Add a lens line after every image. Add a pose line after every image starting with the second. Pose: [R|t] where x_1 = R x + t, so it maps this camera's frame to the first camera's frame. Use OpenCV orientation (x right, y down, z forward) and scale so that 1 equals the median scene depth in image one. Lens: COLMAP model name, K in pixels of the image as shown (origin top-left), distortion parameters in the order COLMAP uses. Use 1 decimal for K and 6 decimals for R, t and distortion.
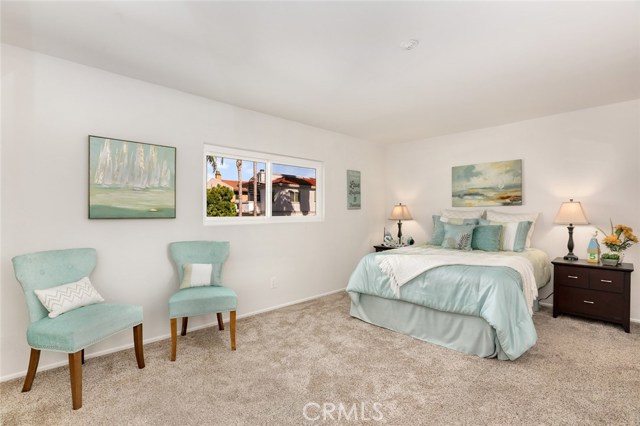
lens RADIAL K [[294.6, 0, 317.6], [0, 294.6, 213.9], [0, 0, 1]] dist [-0.051613, 0.019855]
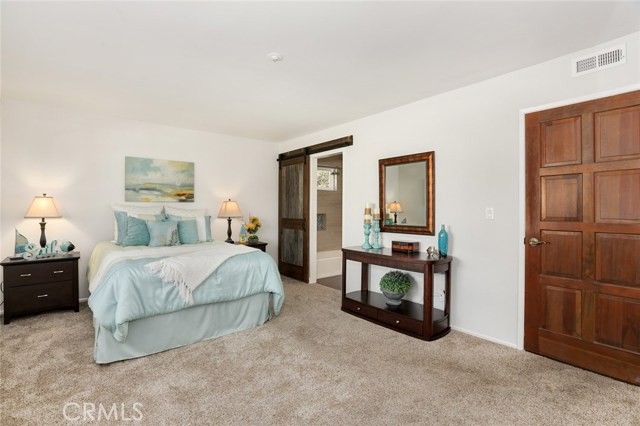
lens RADIAL K [[294.6, 0, 317.6], [0, 294.6, 213.9], [0, 0, 1]] dist [-0.051613, 0.019855]
pose [[0.084868, -0.011391, 0.996327, -0.440007], [-0.003611, 0.999925, 0.011740, 0.001071], [-0.996386, -0.004594, 0.084821, 0.426463]]
